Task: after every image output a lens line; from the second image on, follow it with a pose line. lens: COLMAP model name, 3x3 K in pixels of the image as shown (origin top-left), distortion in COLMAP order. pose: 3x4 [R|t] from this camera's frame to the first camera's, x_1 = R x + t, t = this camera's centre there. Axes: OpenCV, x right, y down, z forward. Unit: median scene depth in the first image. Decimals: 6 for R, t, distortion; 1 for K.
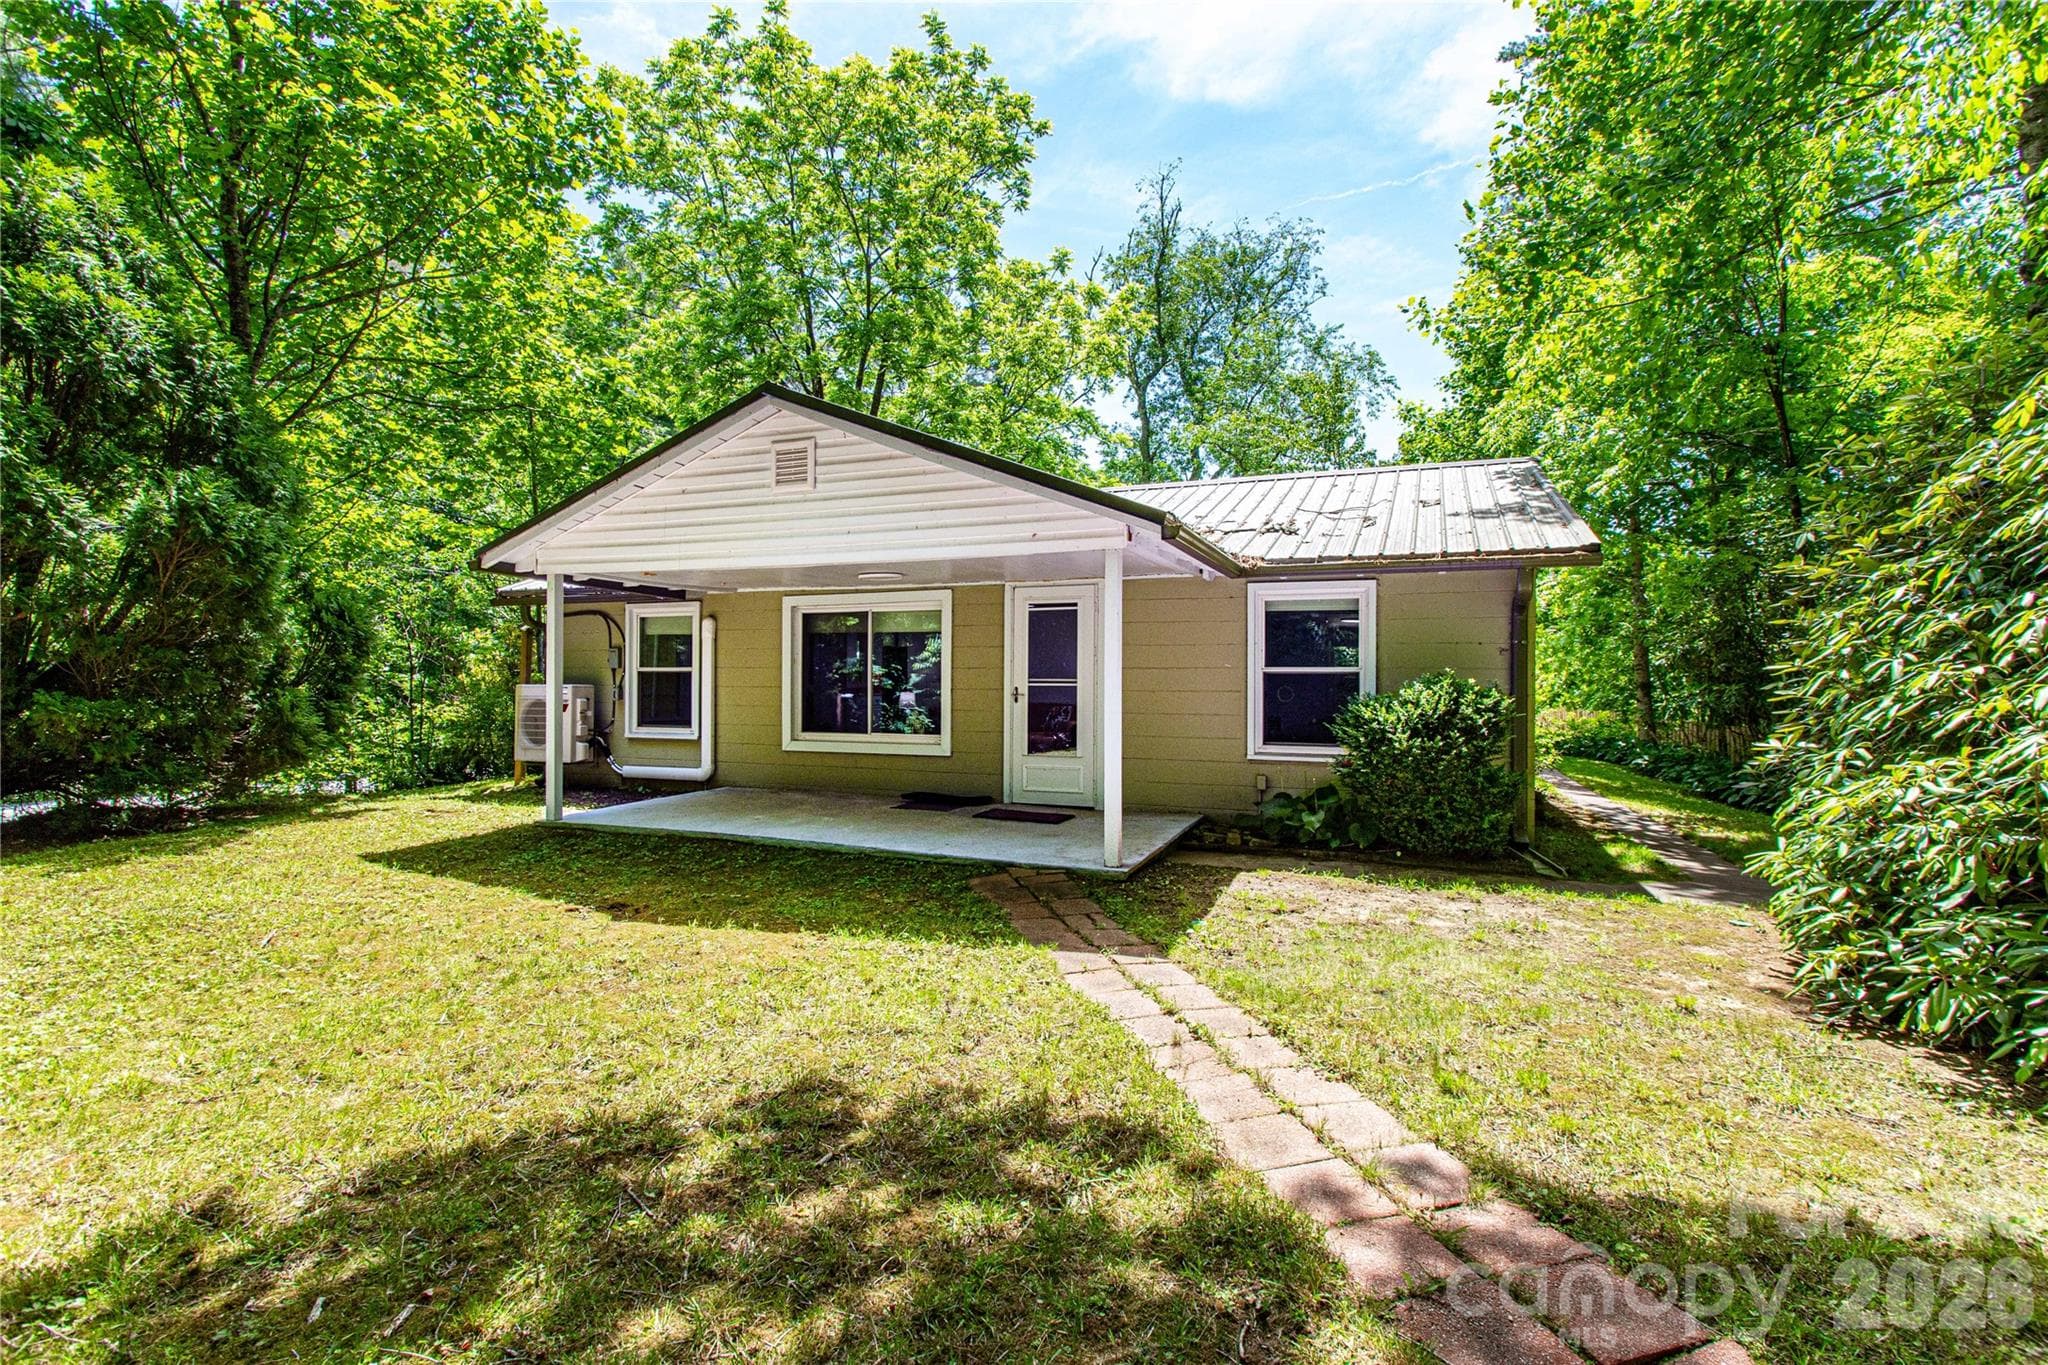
lens RADIAL K [[939.3, 0, 1016.6], [0, 939.3, 677.6], [0, 0, 1]] dist [-0.003262, 0.000409]
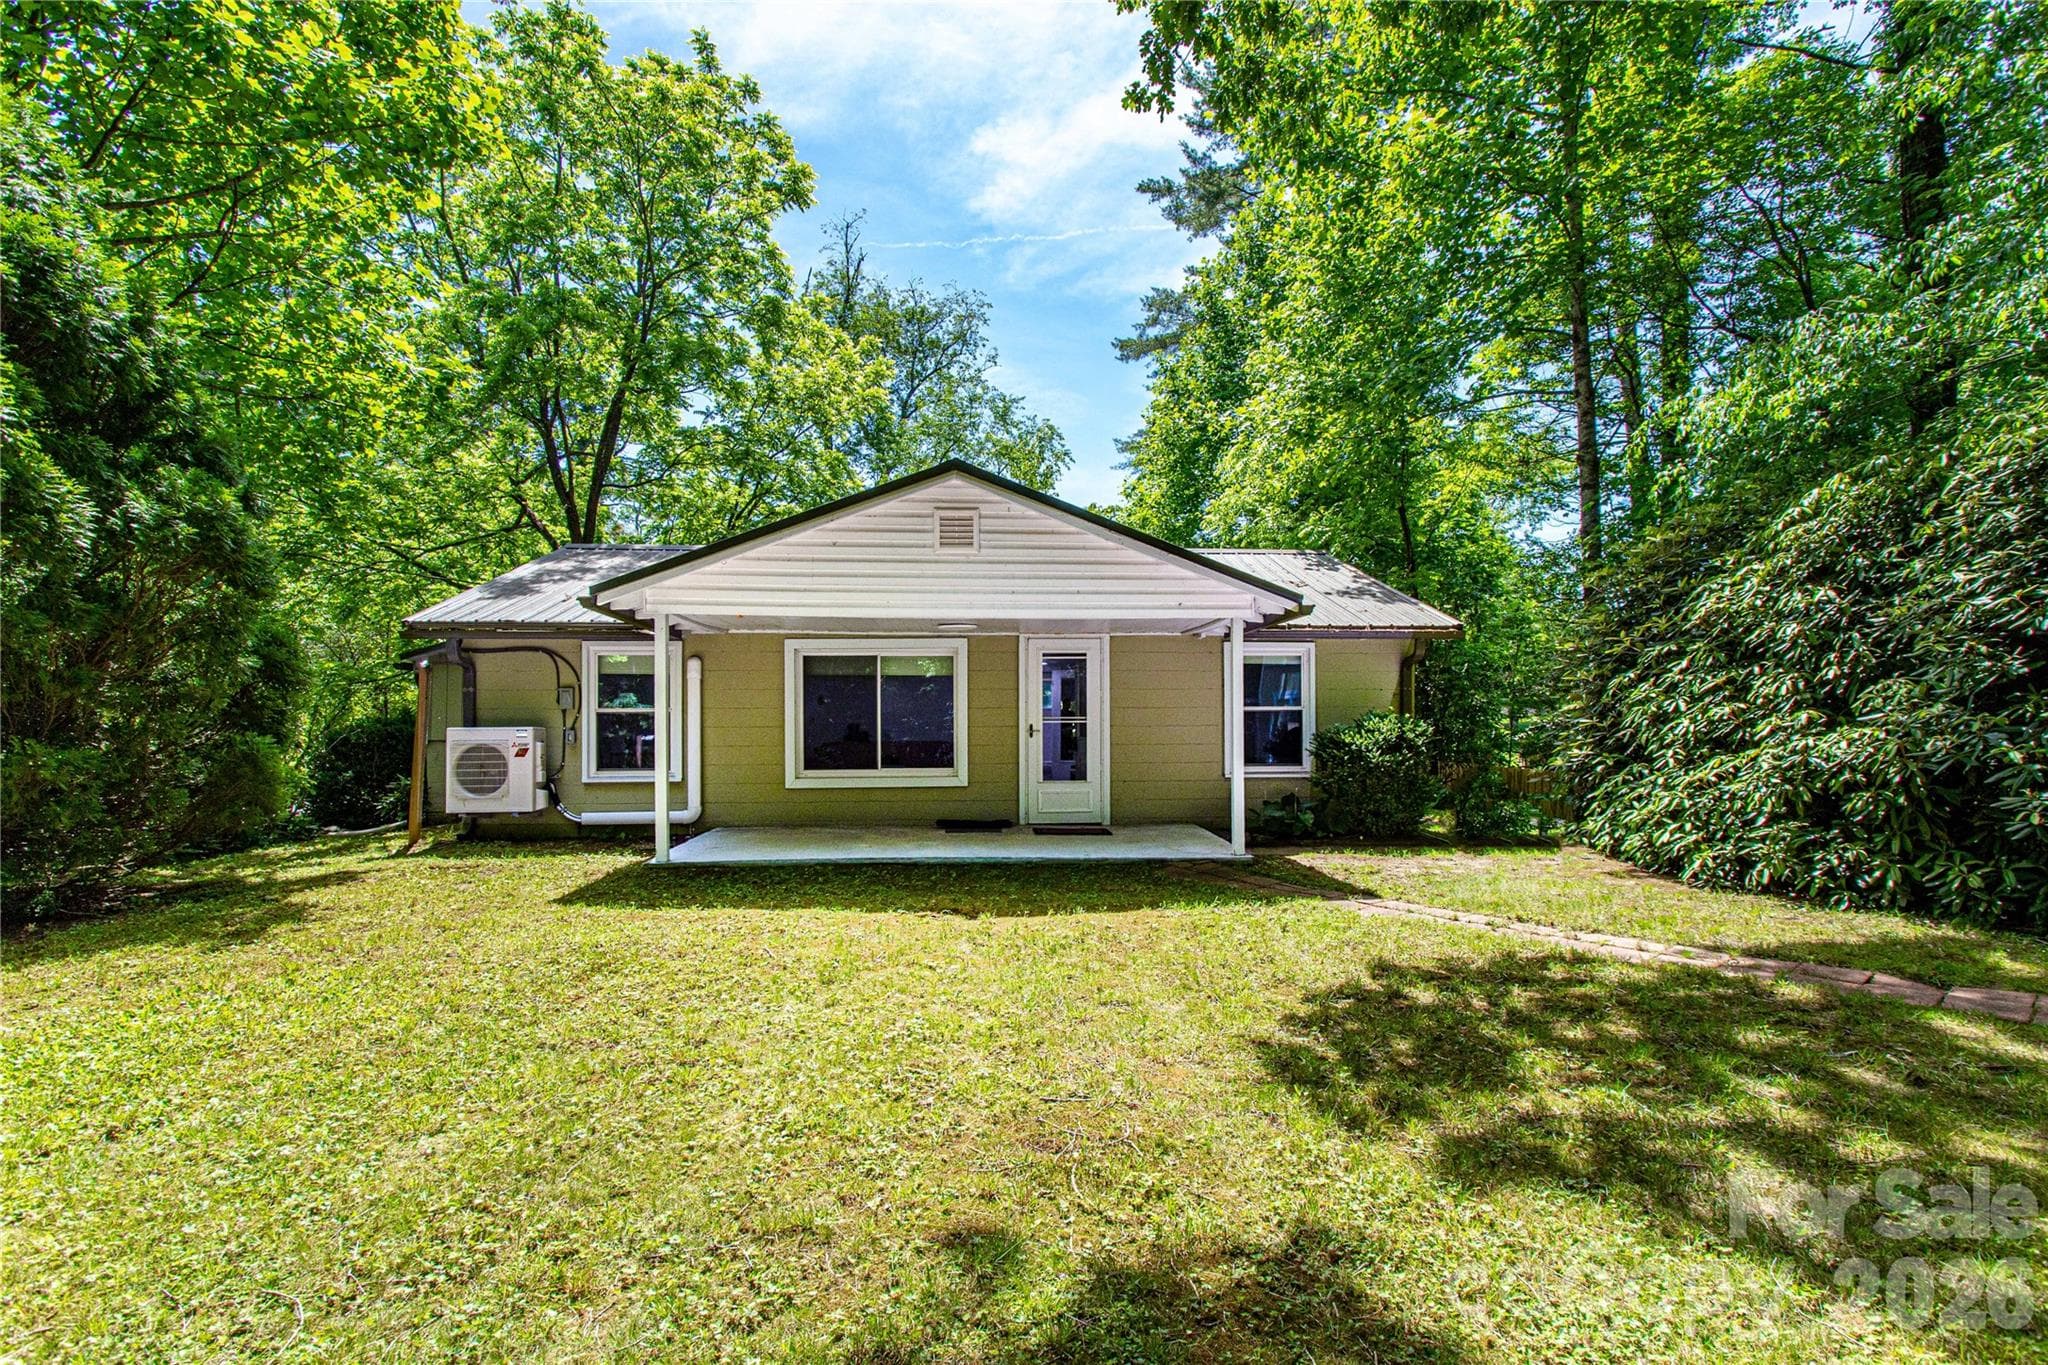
lens RADIAL K [[939.3, 0, 1057.6], [0, 939.3, 720.6], [0, 0, 1]] dist [-0.003262, 0.000409]
pose [[0.904014, -0.007849, 0.427430, -0.428212], [0.007202, 0.999969, 0.003131, 0.002016], [-0.427441, 0.000248, 0.904043, -0.064078]]
